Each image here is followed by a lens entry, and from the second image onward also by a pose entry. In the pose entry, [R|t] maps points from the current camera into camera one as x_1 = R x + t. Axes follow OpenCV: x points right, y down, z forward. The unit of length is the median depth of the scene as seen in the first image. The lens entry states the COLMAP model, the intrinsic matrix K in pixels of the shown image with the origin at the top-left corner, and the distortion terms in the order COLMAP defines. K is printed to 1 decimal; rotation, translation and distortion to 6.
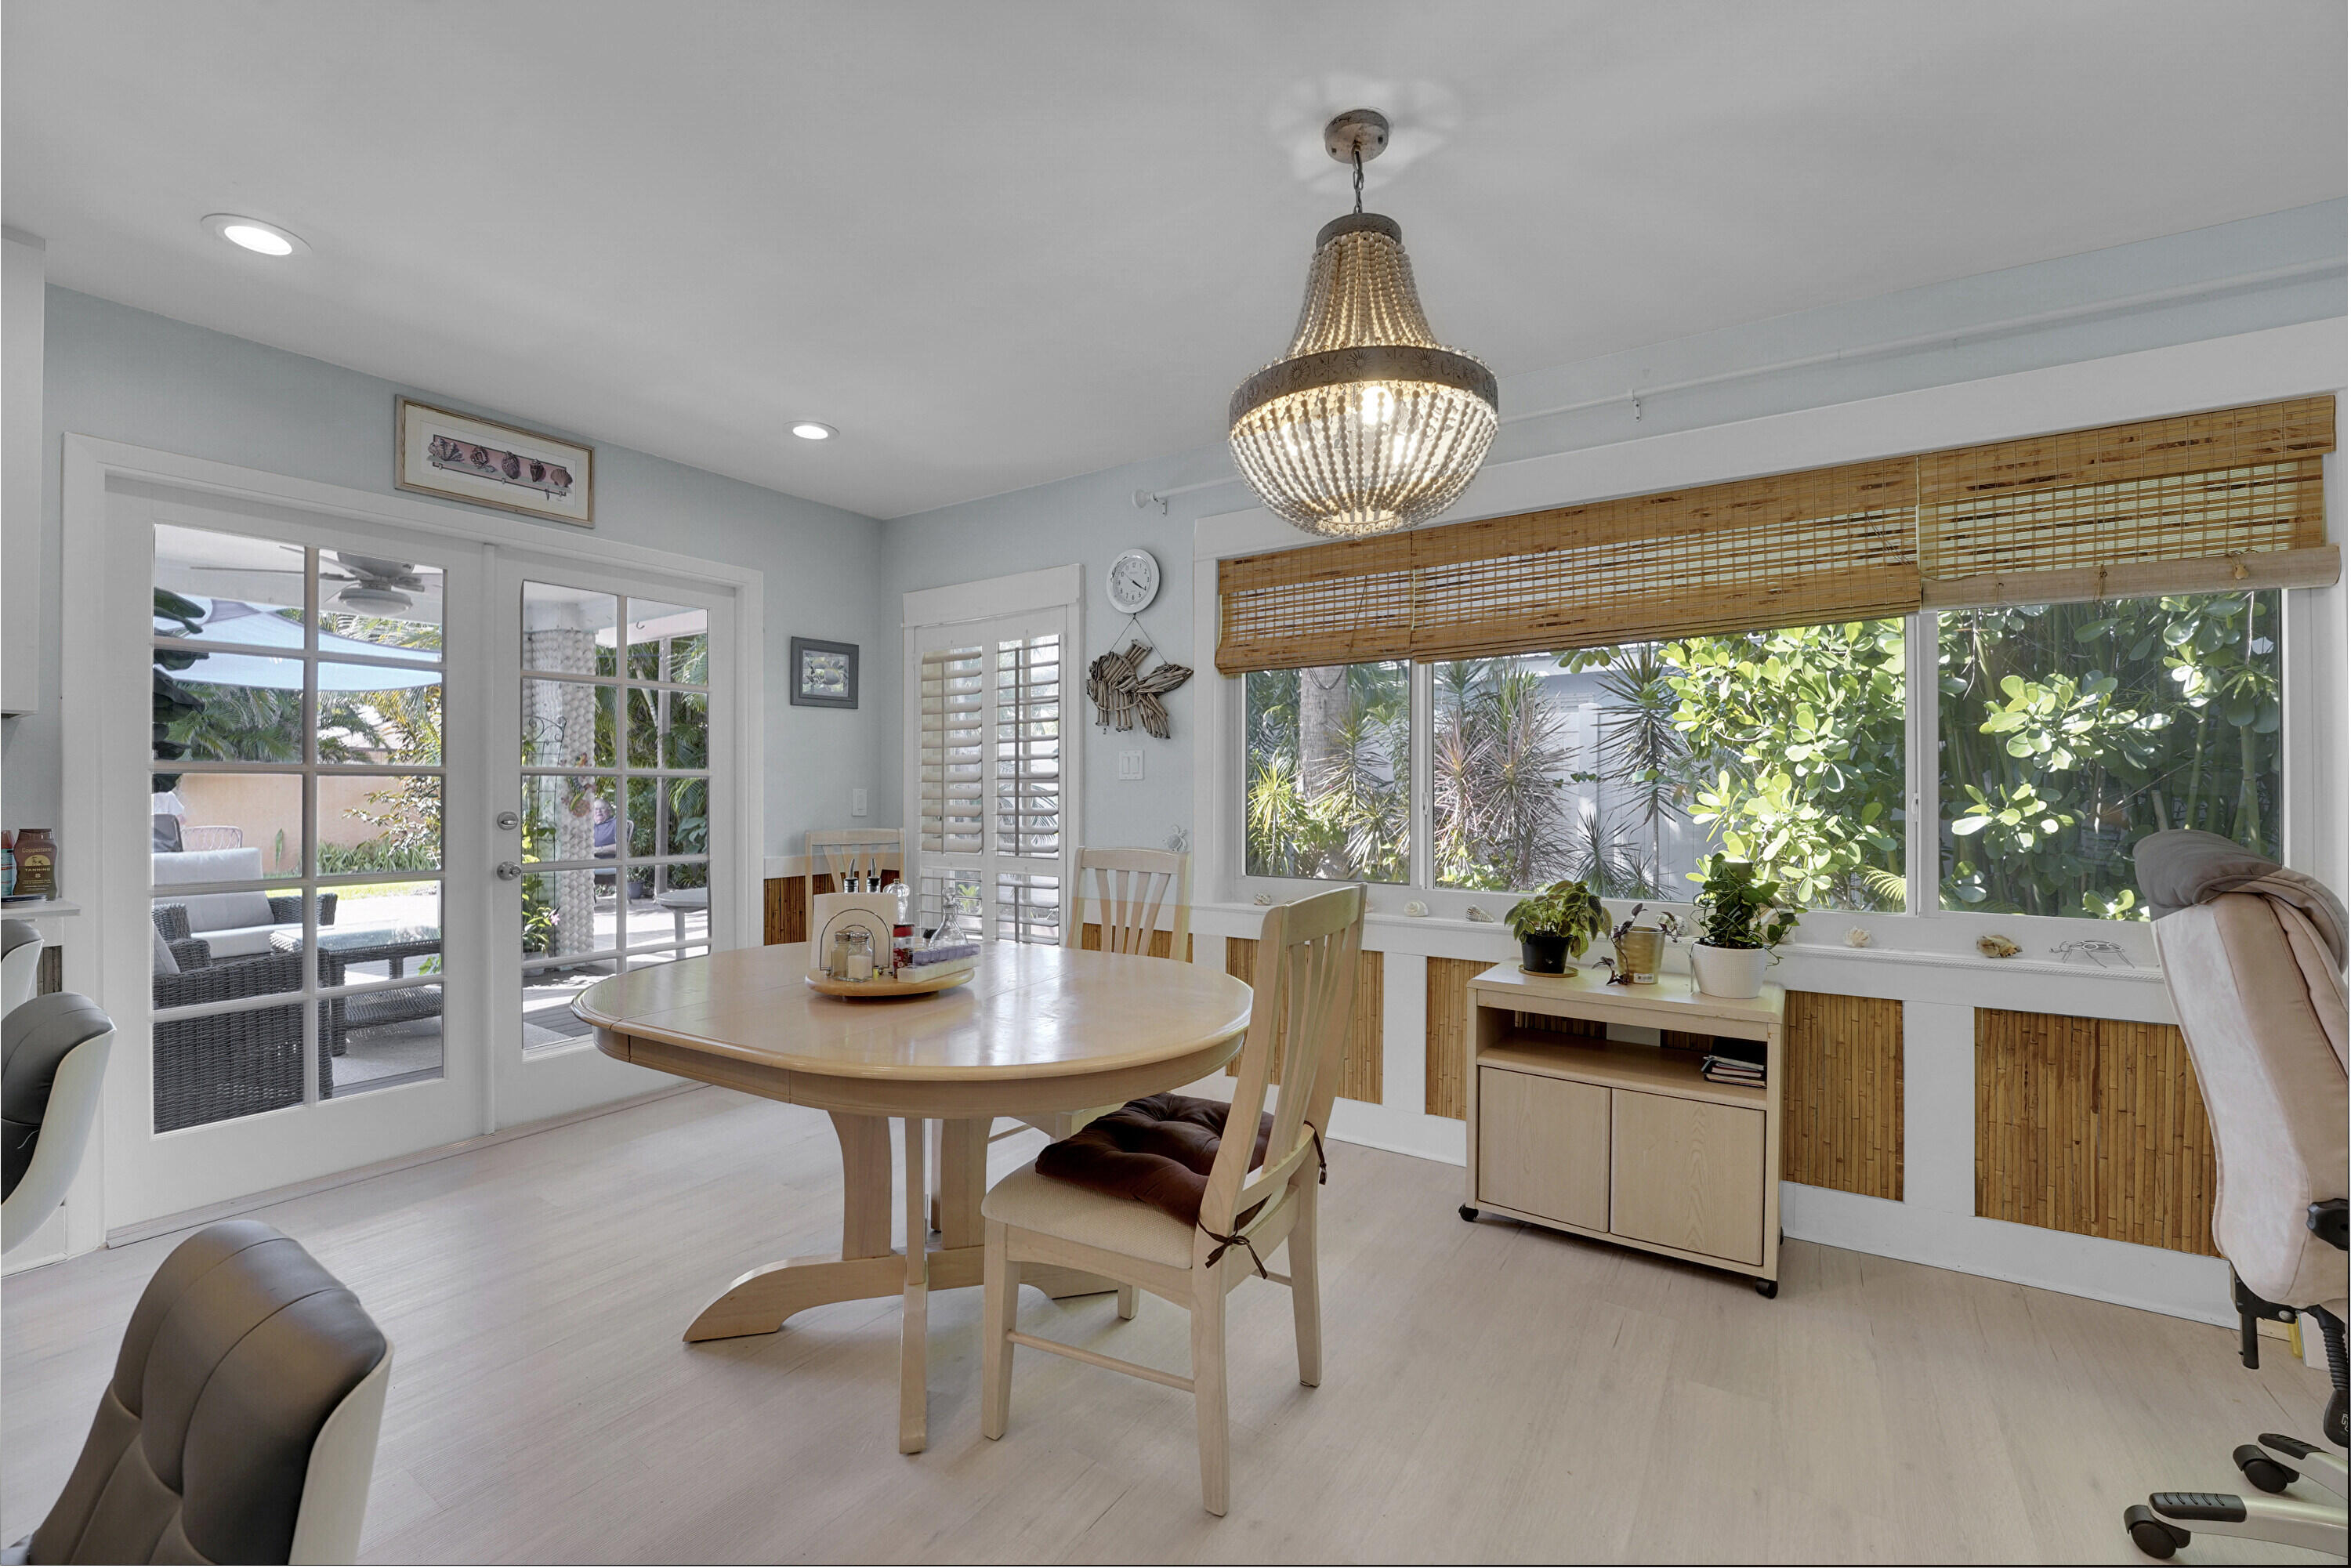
lens RADIAL K [[954.4, 0, 1176.9], [0, 954.4, 786.2], [0, 0, 1]] dist [-0.025312, 0.000449]
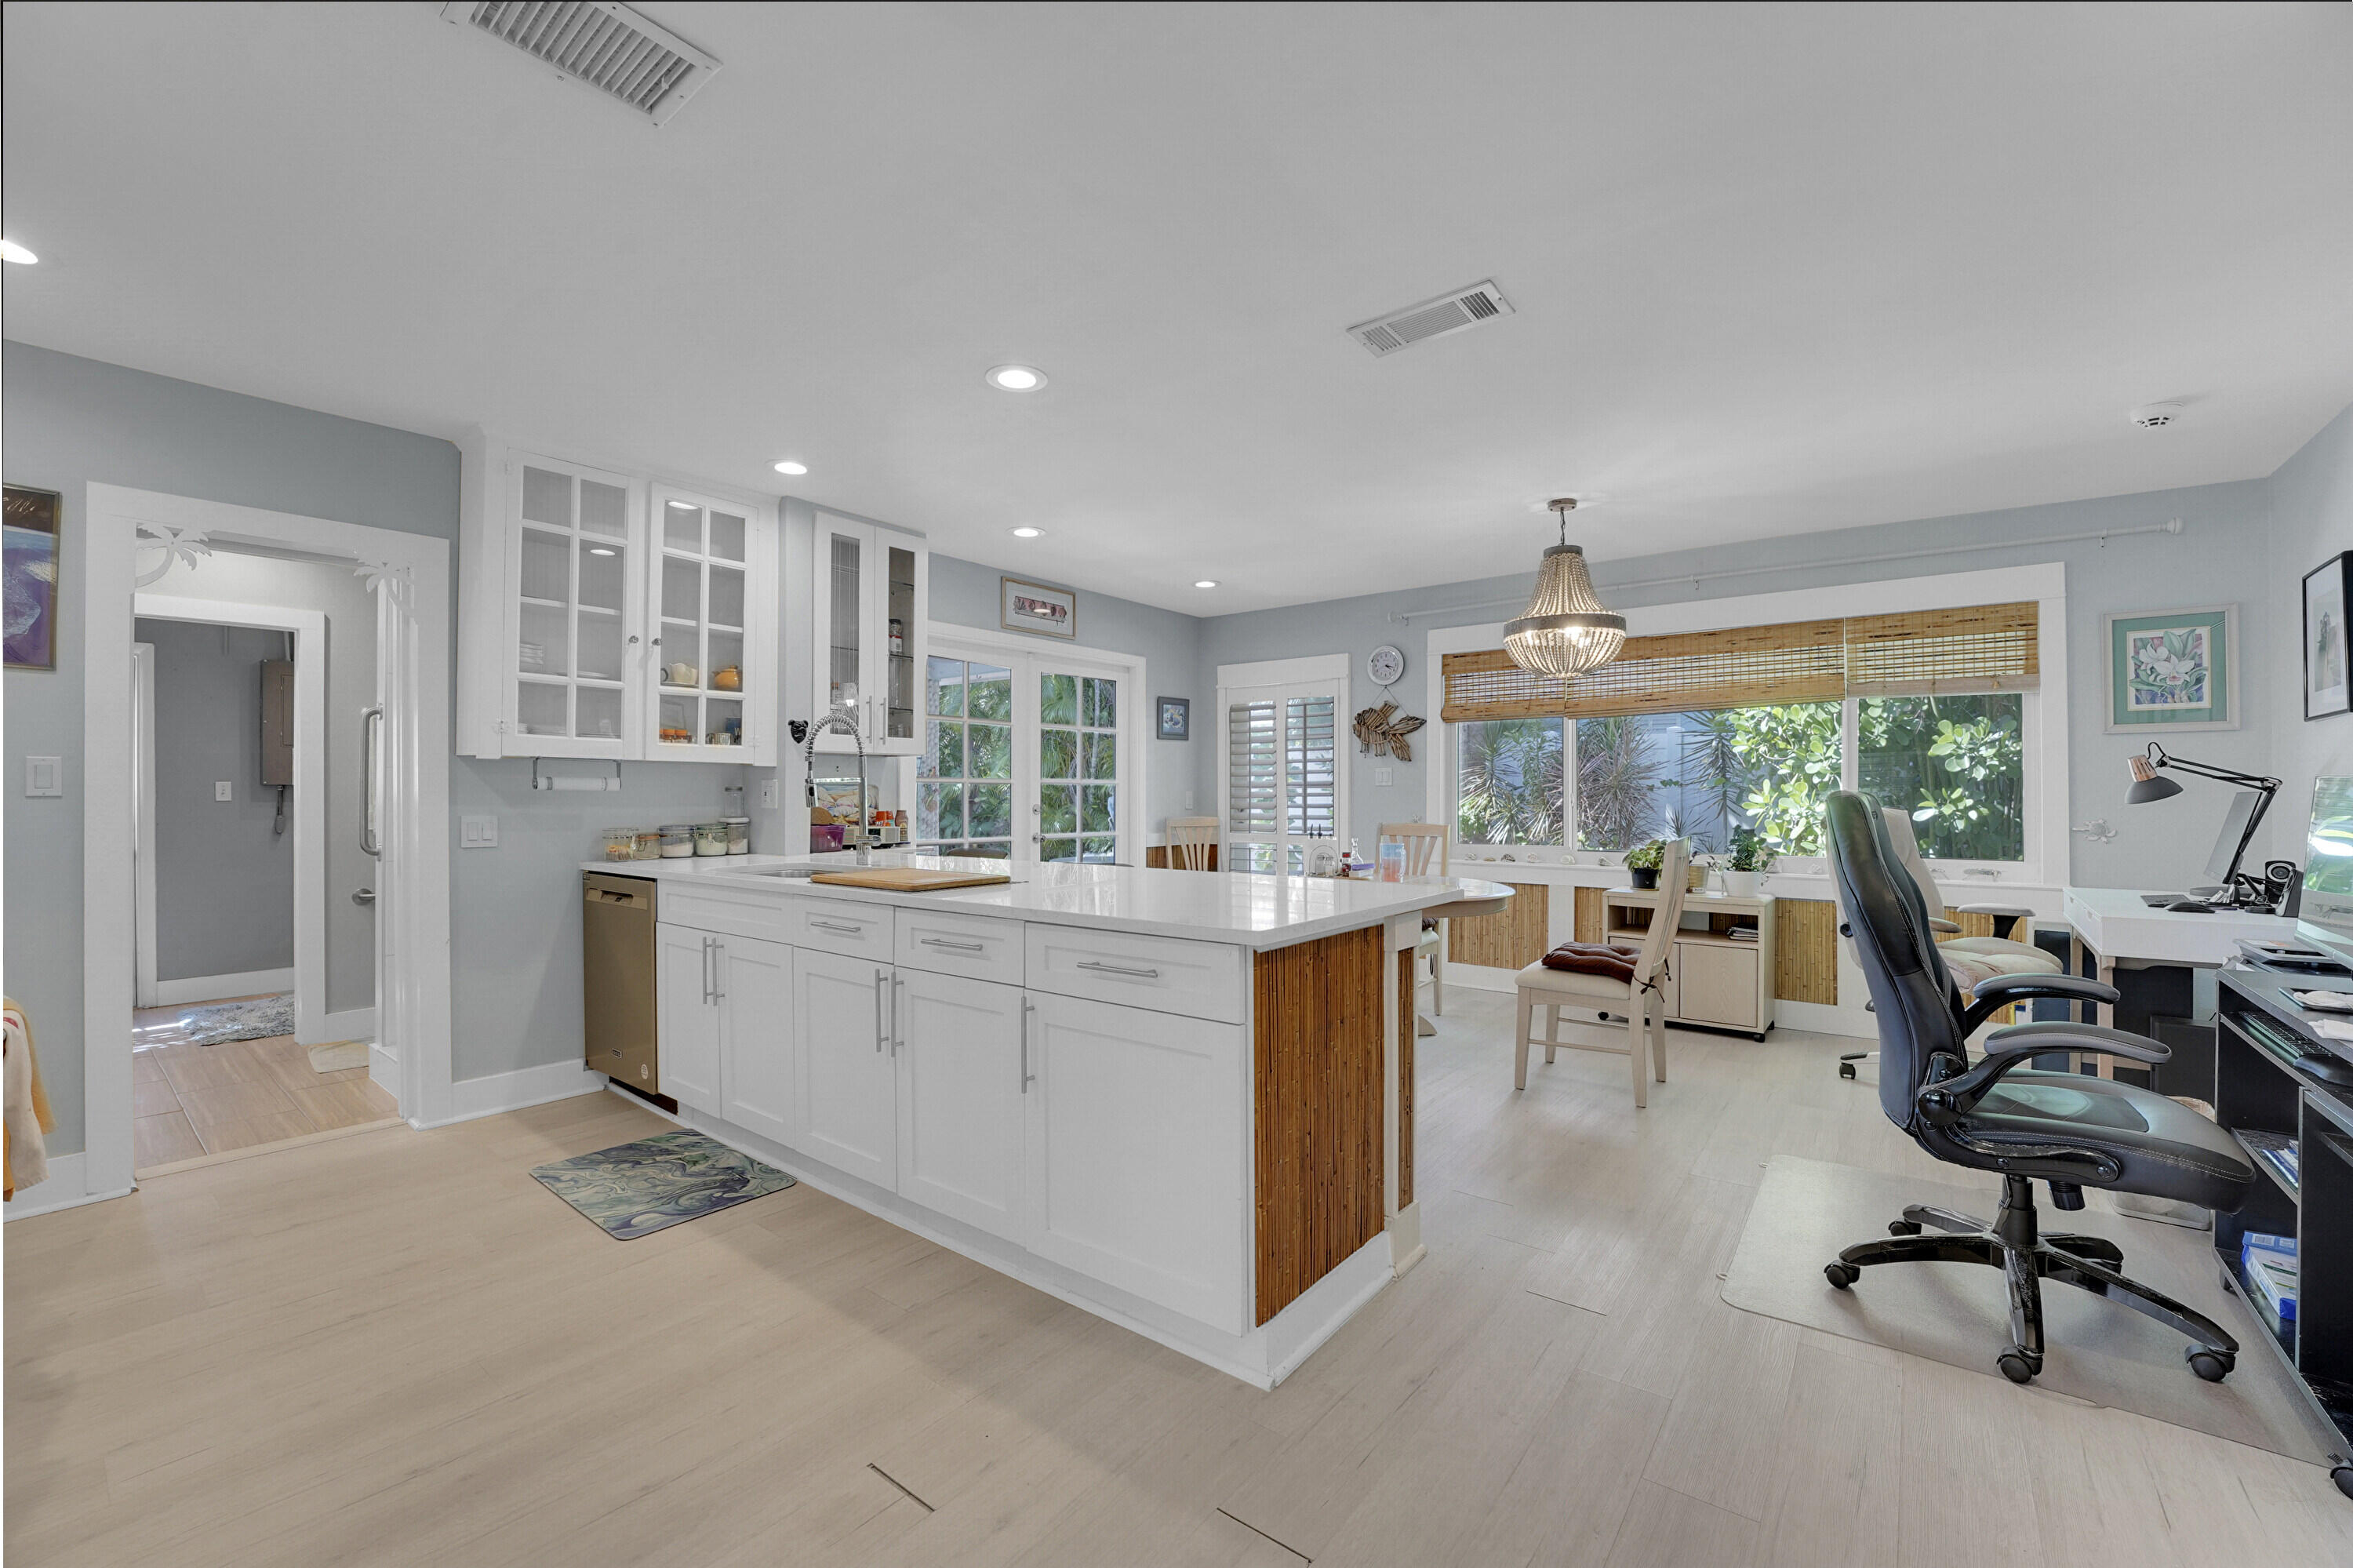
lens RADIAL K [[955.2, 0, 1182.0], [0, 955.2, 790.7], [0, 0, 1]] dist [-0.025312, 0.000449]
pose [[0.997117, -0.000144, -0.075879, -0.277624], [0.000190, 1.000000, 0.000594, 0.000561], [0.075879, -0.000607, 0.997117, -0.683028]]
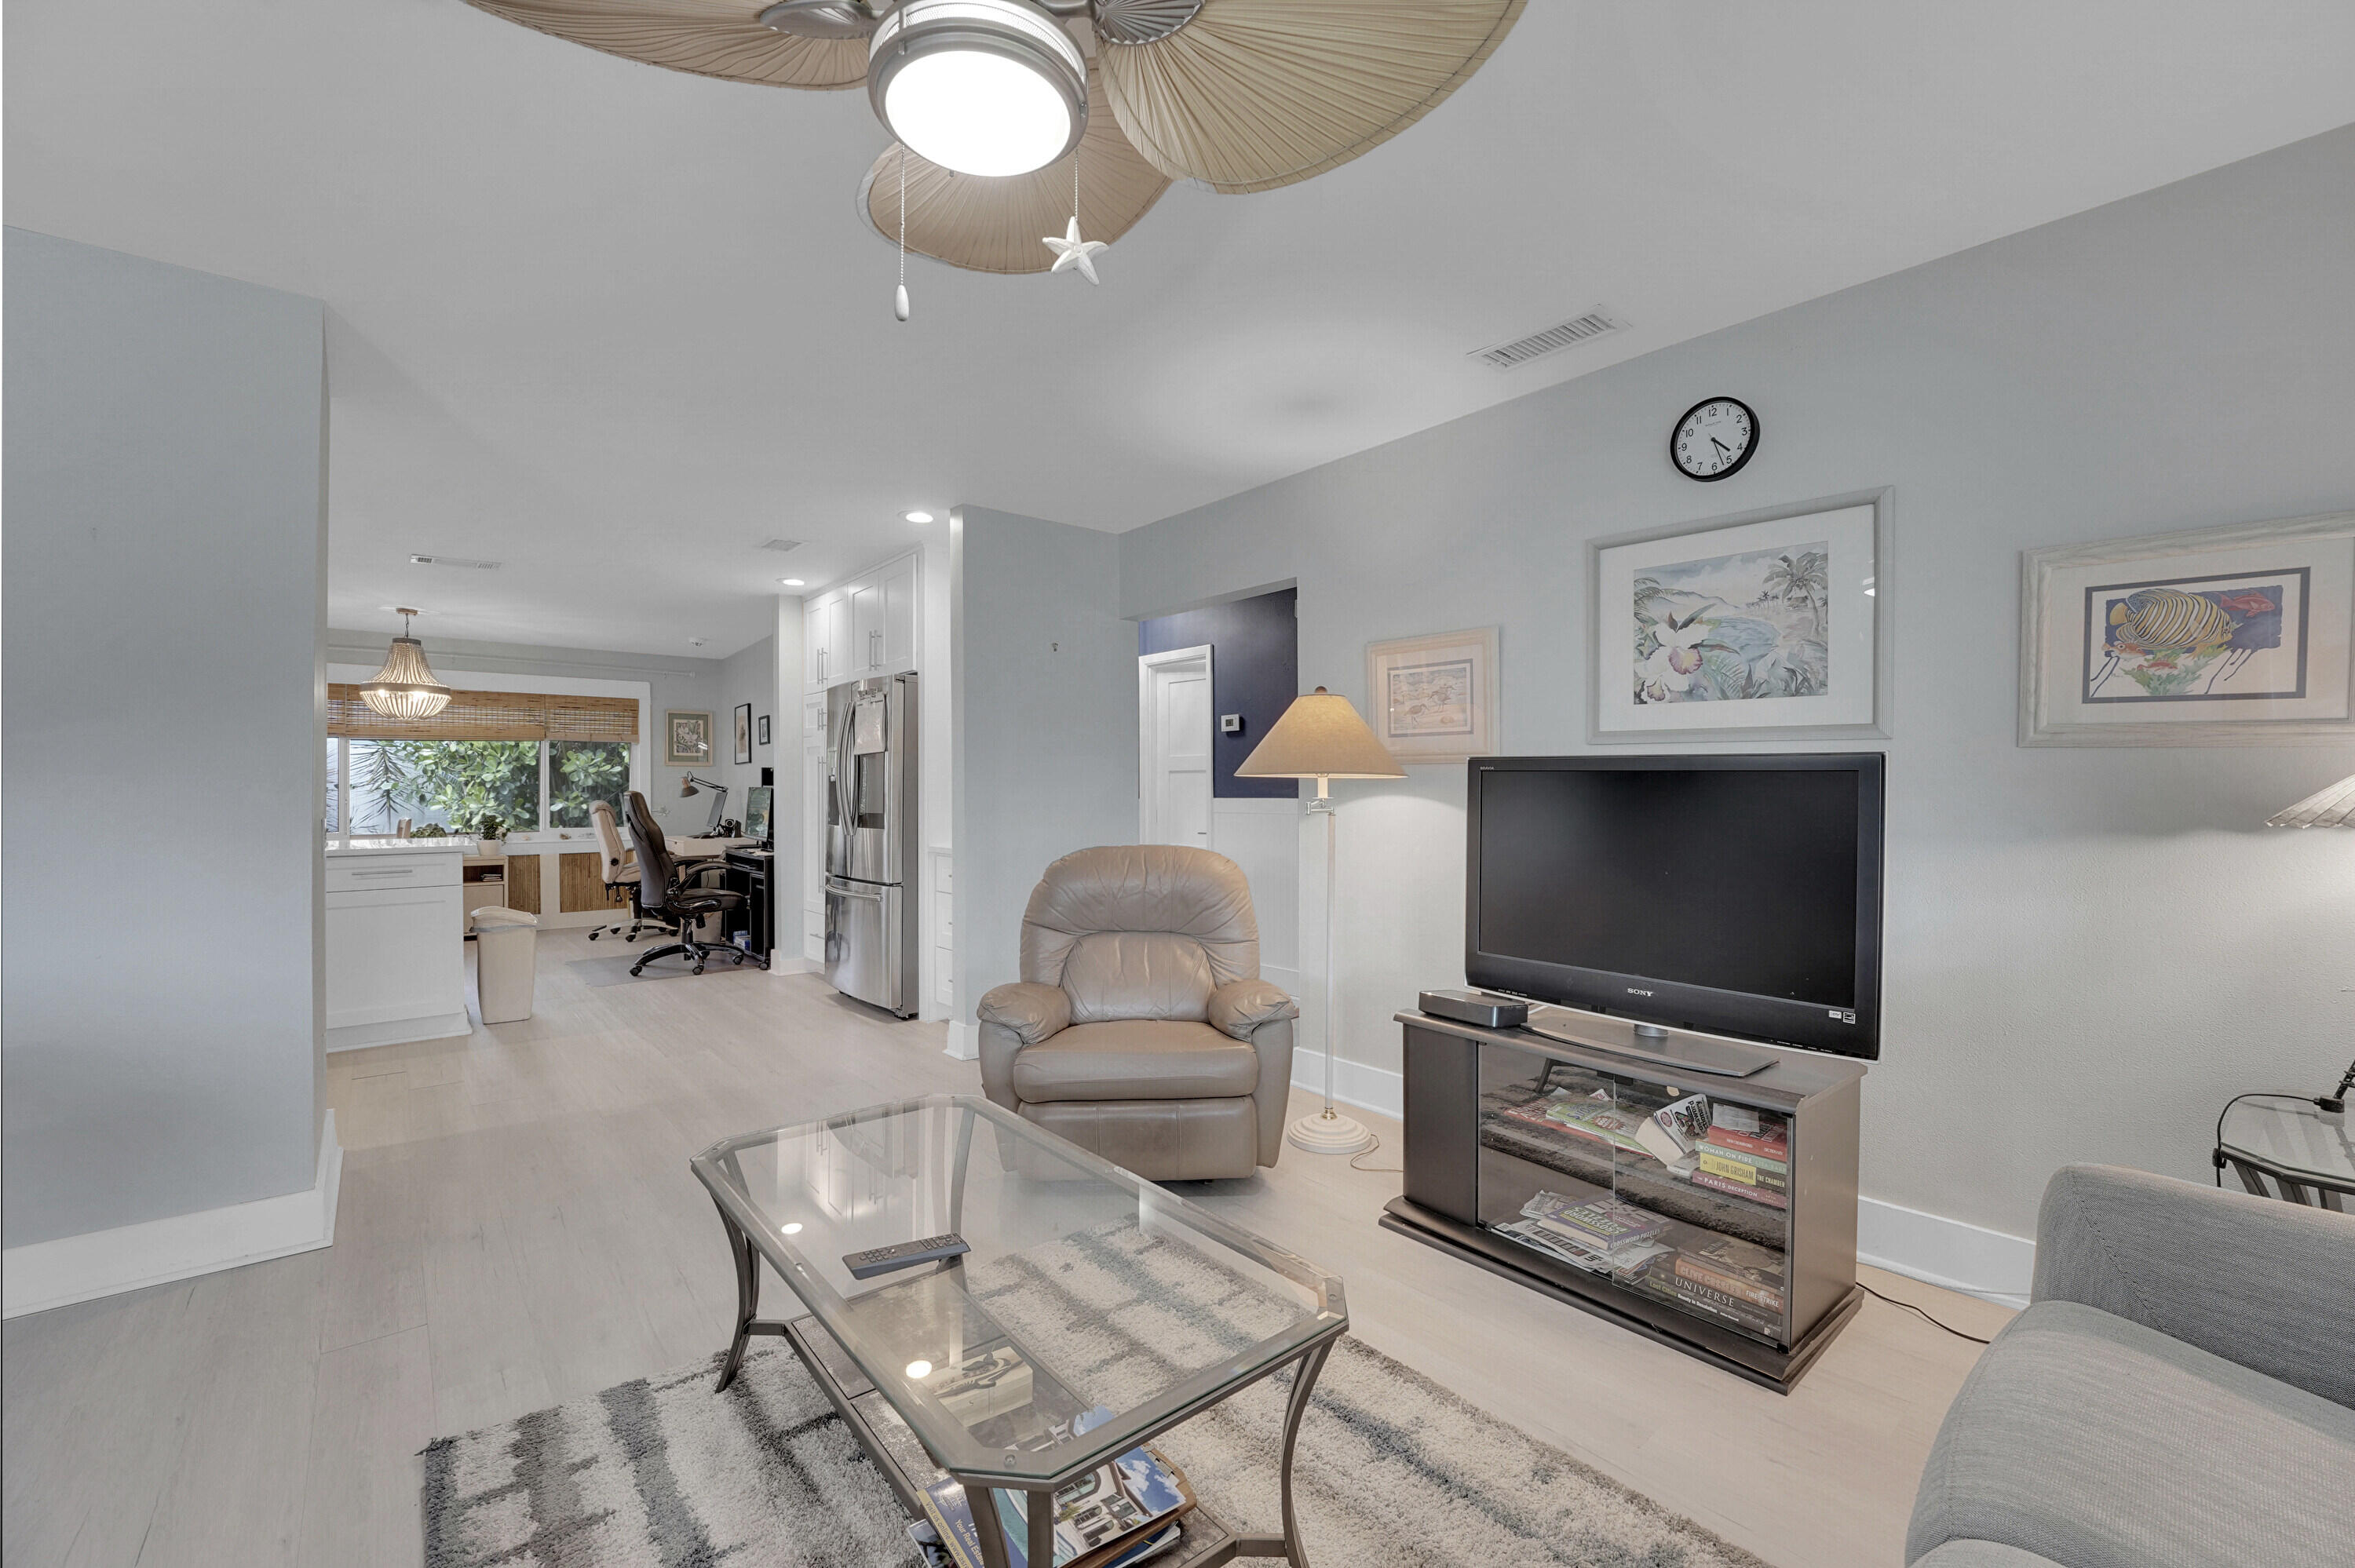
lens RADIAL K [[955.9, 0, 1188.8], [0, 955.9, 786.6], [0, 0, 1]] dist [-0.025312, 0.000449]
pose [[0.272546, 0.006254, 0.962122, -1.234728], [0.000531, 0.999978, -0.006650, 0.004371], [-0.962142, 0.002324, 0.272537, -1.443688]]
